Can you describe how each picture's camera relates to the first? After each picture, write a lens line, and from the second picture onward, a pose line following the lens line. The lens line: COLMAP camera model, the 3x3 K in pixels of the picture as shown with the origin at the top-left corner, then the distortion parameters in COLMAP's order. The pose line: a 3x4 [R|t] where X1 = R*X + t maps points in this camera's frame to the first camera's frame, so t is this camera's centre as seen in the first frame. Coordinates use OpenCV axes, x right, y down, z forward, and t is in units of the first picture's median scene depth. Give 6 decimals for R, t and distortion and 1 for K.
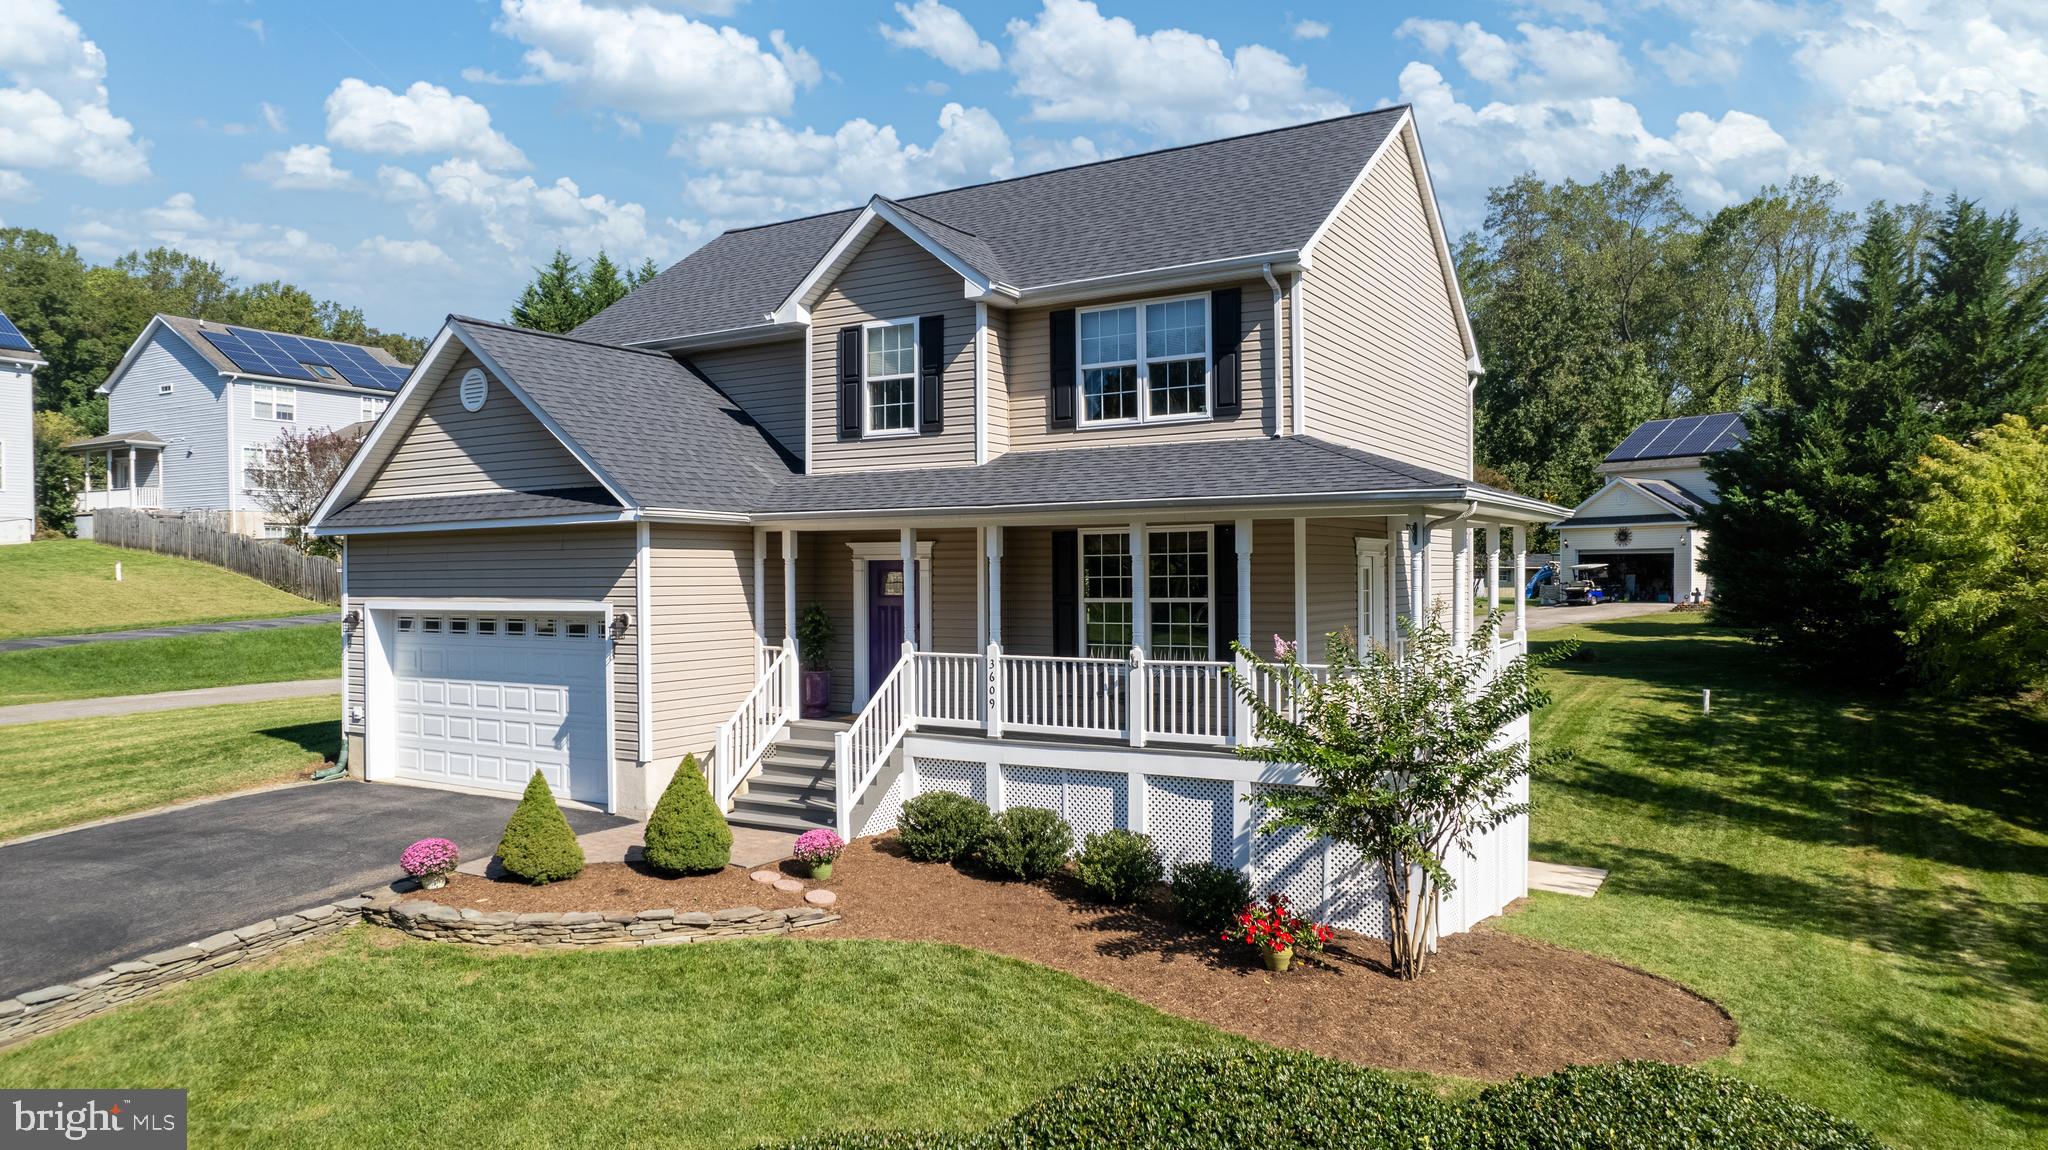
lens RADIAL K [[1318.2, 0, 1032.1], [0, 1318.2, 577.5], [0, 0, 1]] dist [-0.074244, 0.070324]
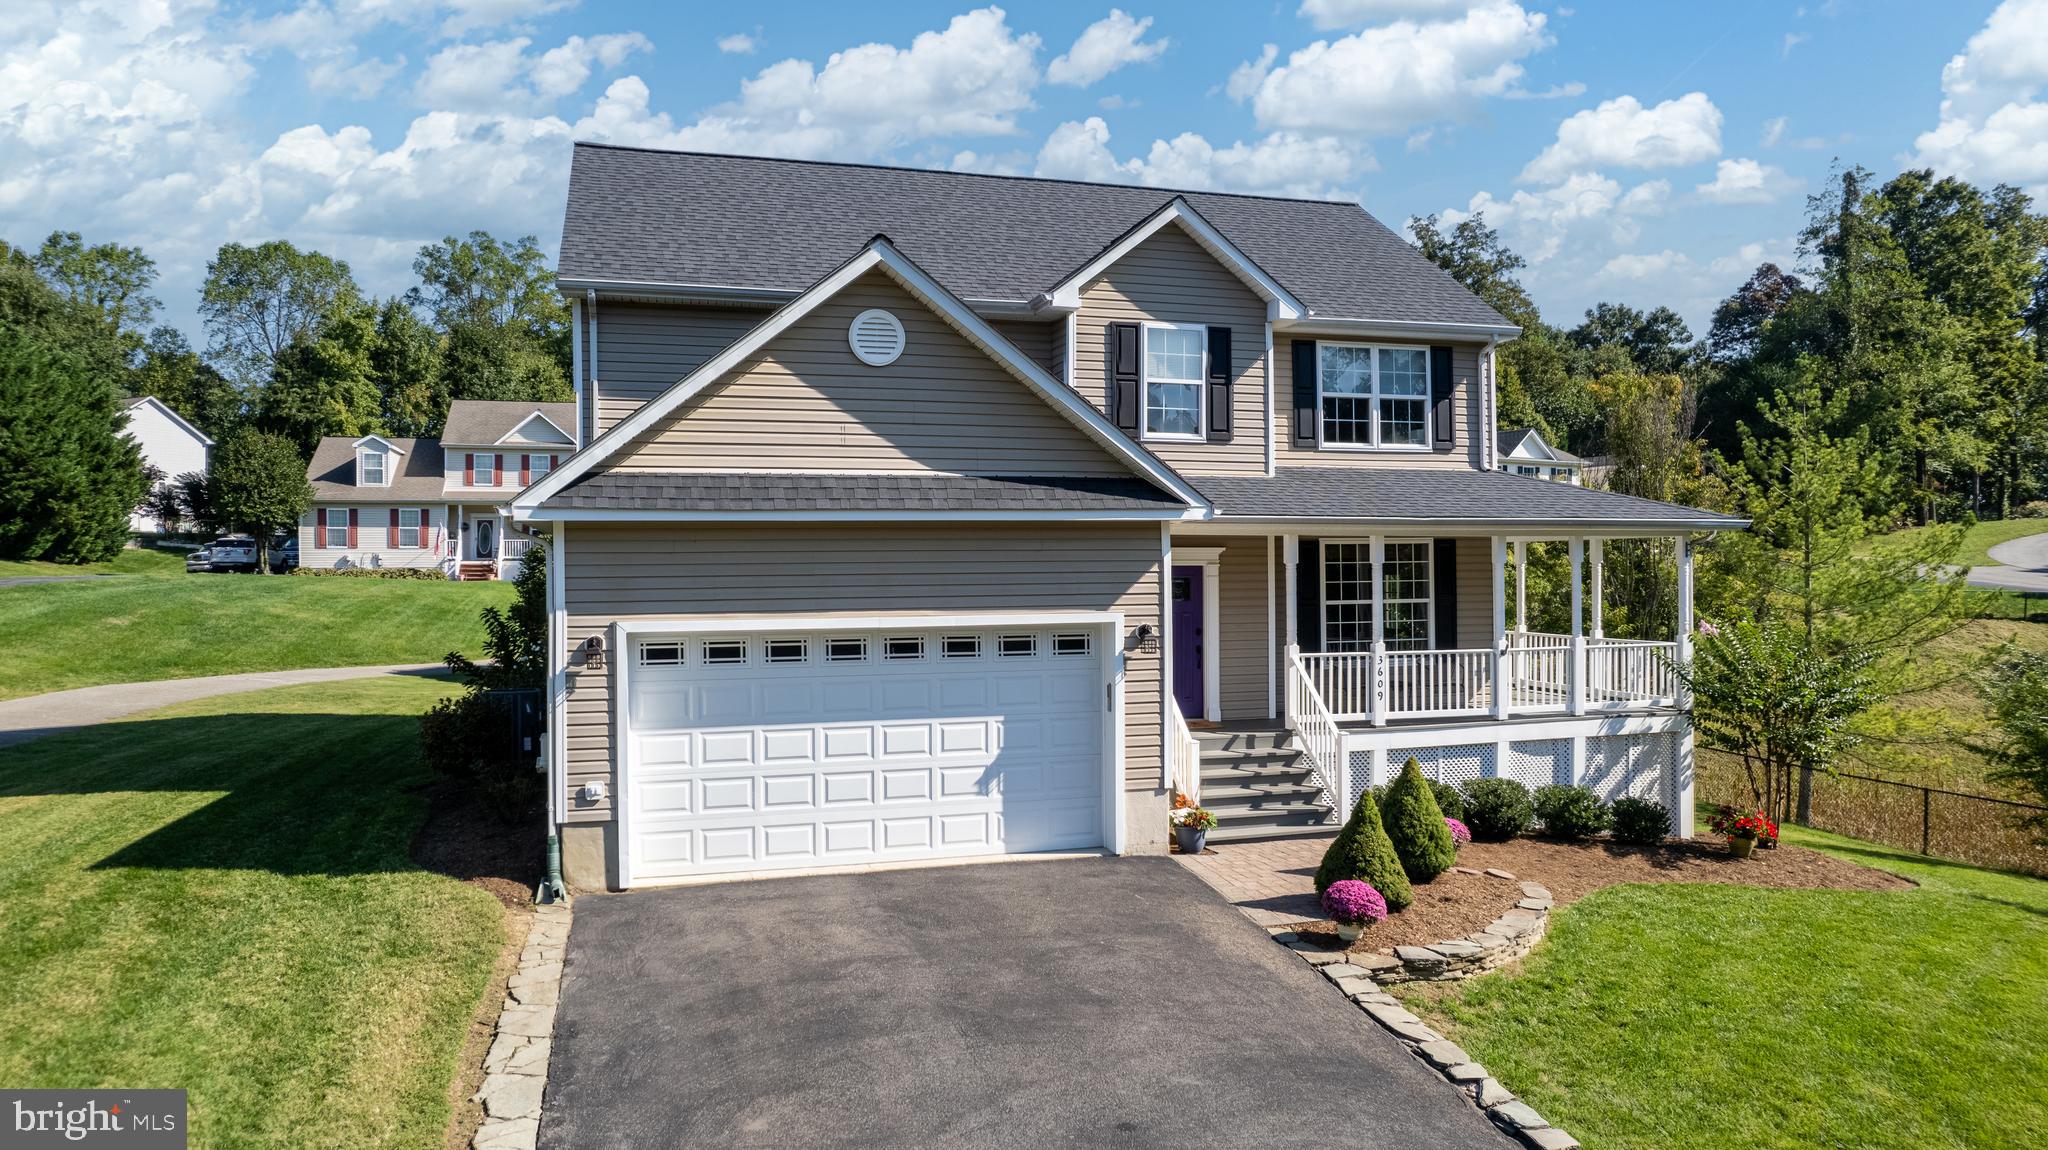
lens RADIAL K [[1318.2, 0, 1031.1], [0, 1318.2, 591.0], [0, 0, 1]] dist [-0.074244, 0.070324]
pose [[0.681010, -0.007551, 0.732236, -0.976868], [0.006160, 0.999971, 0.004583, 0.000658], [-0.732249, 0.001389, 0.681036, 0.436657]]
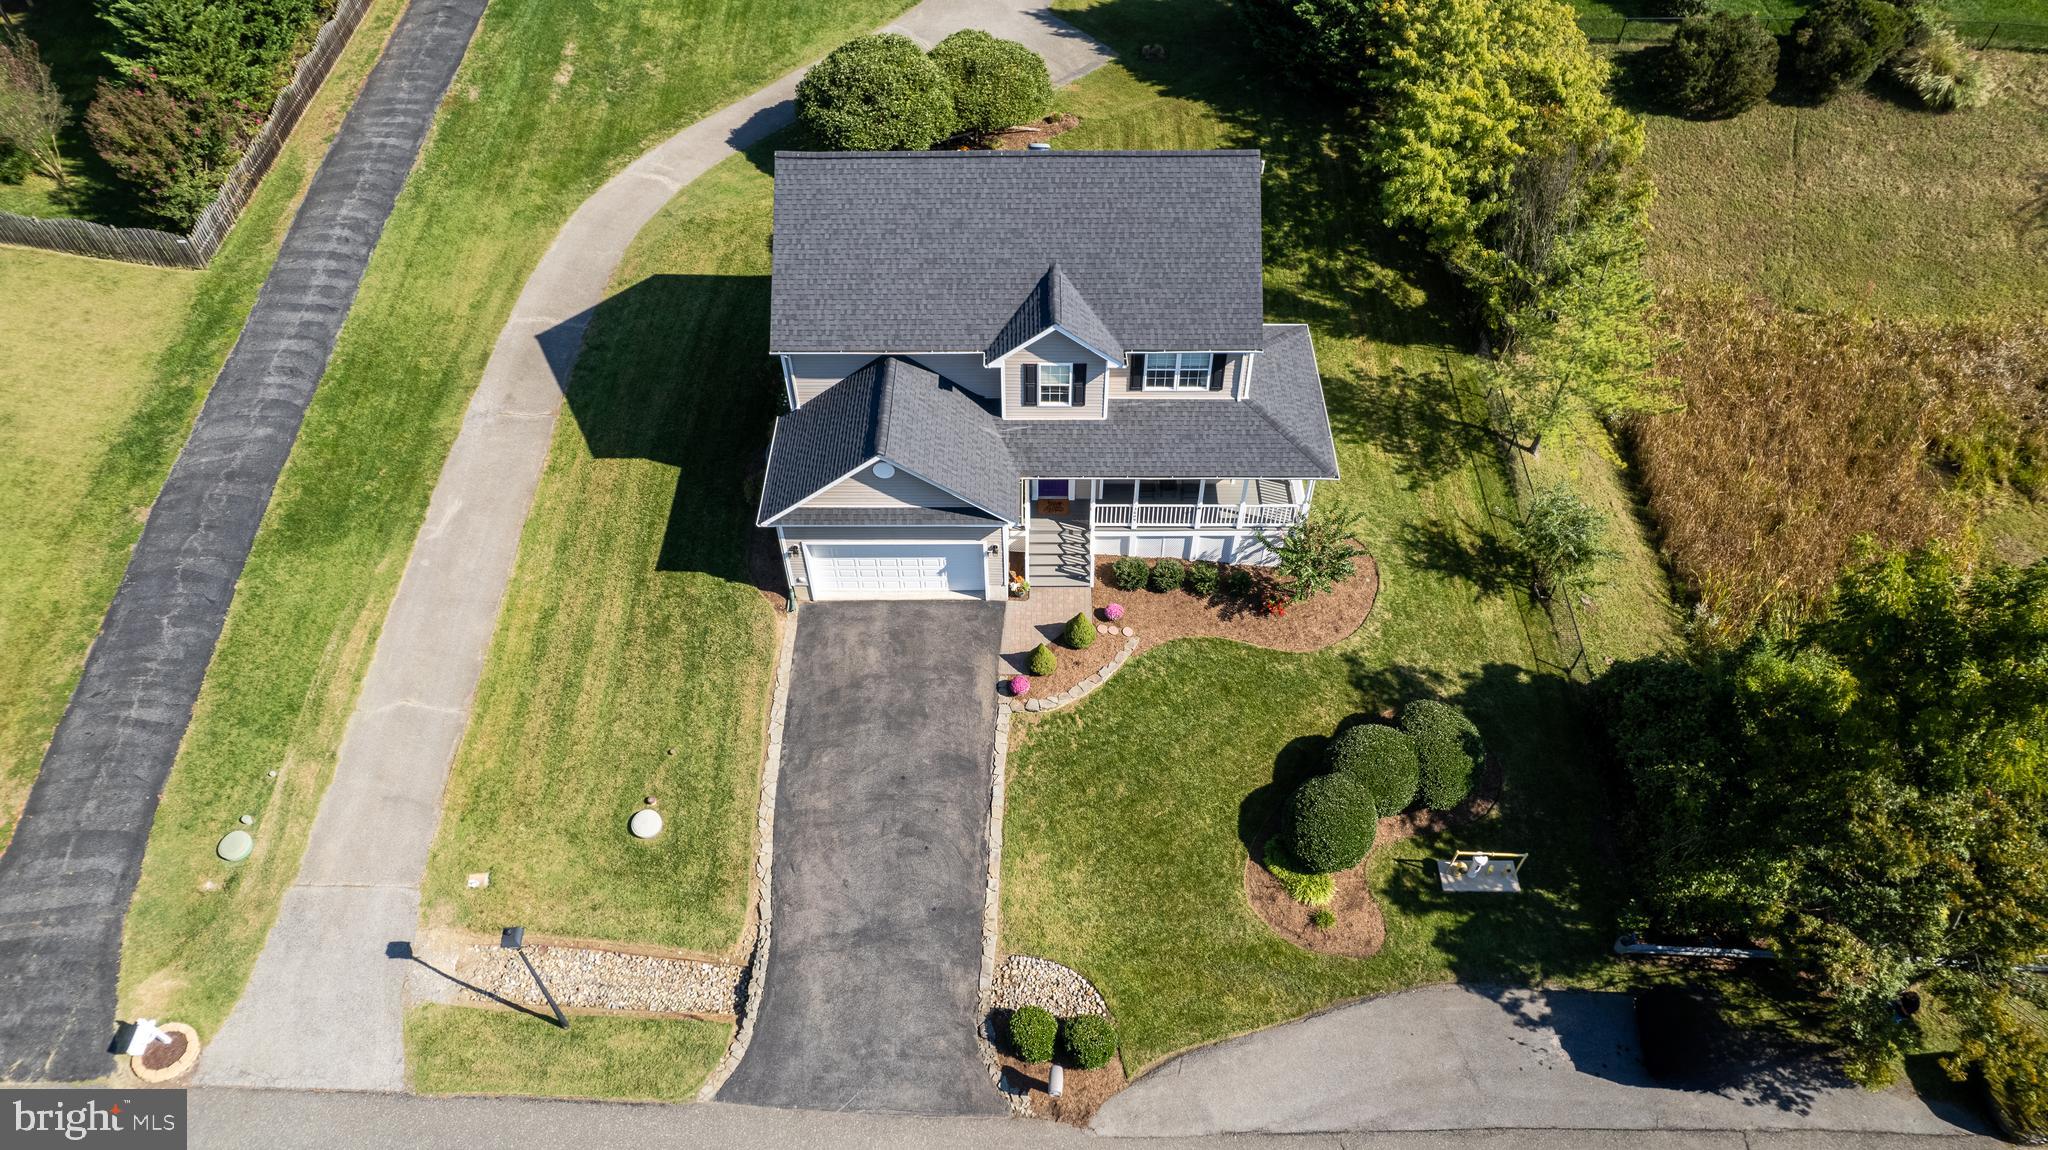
lens RADIAL K [[1318.2, 0, 1025.9], [0, 1318.2, 586.1], [0, 0, 1]] dist [-0.074244, 0.070324]
pose [[0.863299, -0.386546, 0.324494, -1.008485], [0.007351, 0.652517, 0.757738, -1.622045], [-0.504639, -0.651770, 0.566159, -0.373308]]
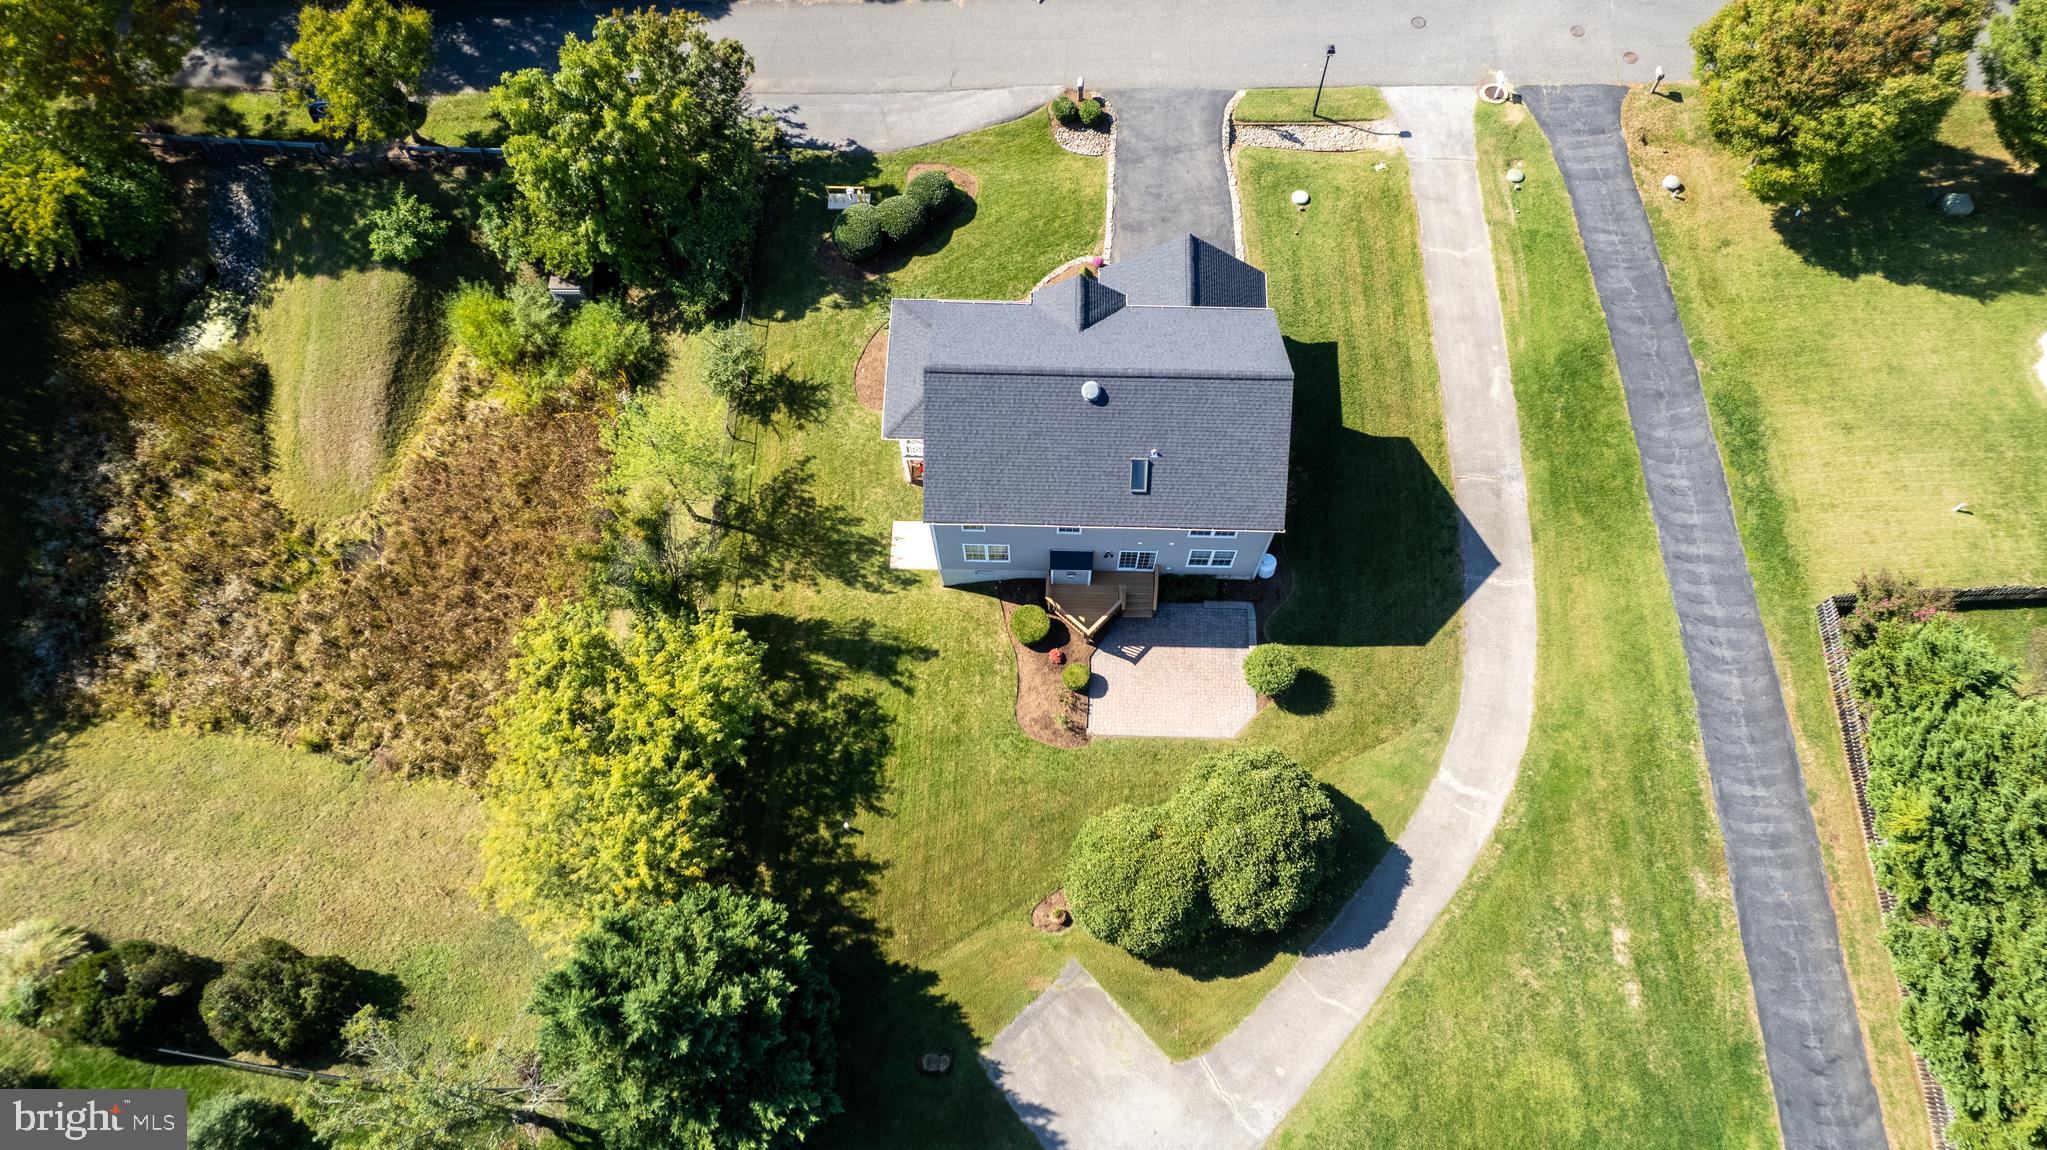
lens RADIAL K [[1317.6, 0, 1026.3], [0, 1317.6, 583.3], [0, 0, 1]] dist [-0.074244, 0.070324]
pose [[-0.873854, 0.458266, -0.162394, 0.833510], [0.009839, 0.350614, 0.936468, -2.989208], [0.486089, 0.816739, -0.310894, 2.578711]]
